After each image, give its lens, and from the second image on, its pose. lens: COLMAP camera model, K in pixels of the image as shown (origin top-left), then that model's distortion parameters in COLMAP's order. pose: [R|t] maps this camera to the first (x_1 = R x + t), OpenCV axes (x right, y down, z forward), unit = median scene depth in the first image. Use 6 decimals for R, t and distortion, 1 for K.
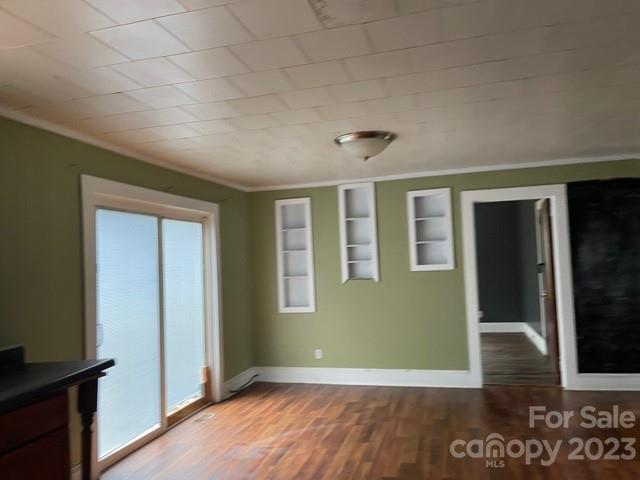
lens RADIAL K [[478.8, 0, 319.6], [0, 478.8, 227.0], [0, 0, 1]] dist [0.030199, -0.005025]
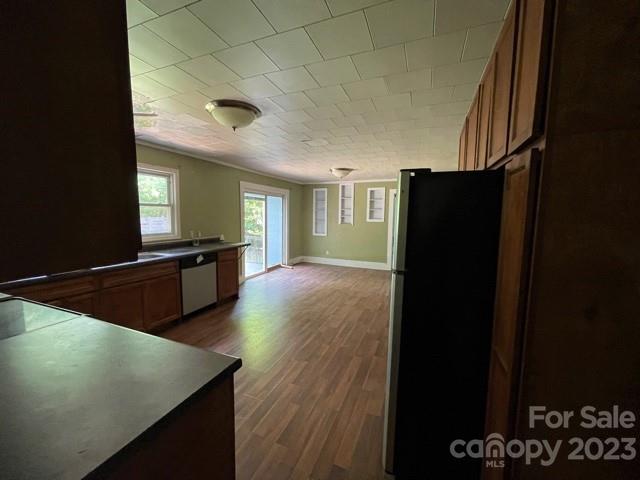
lens RADIAL K [[258.0, 0, 320.0], [0, 258.0, 240.0], [0, 0, 1]] dist [-0.001079, -0.000146]
pose [[0.990890, 0.067952, -0.116270, 0.114404], [-0.046686, 0.983154, 0.176713, -0.034708], [0.126319, -0.169675, 0.977371, -0.308560]]
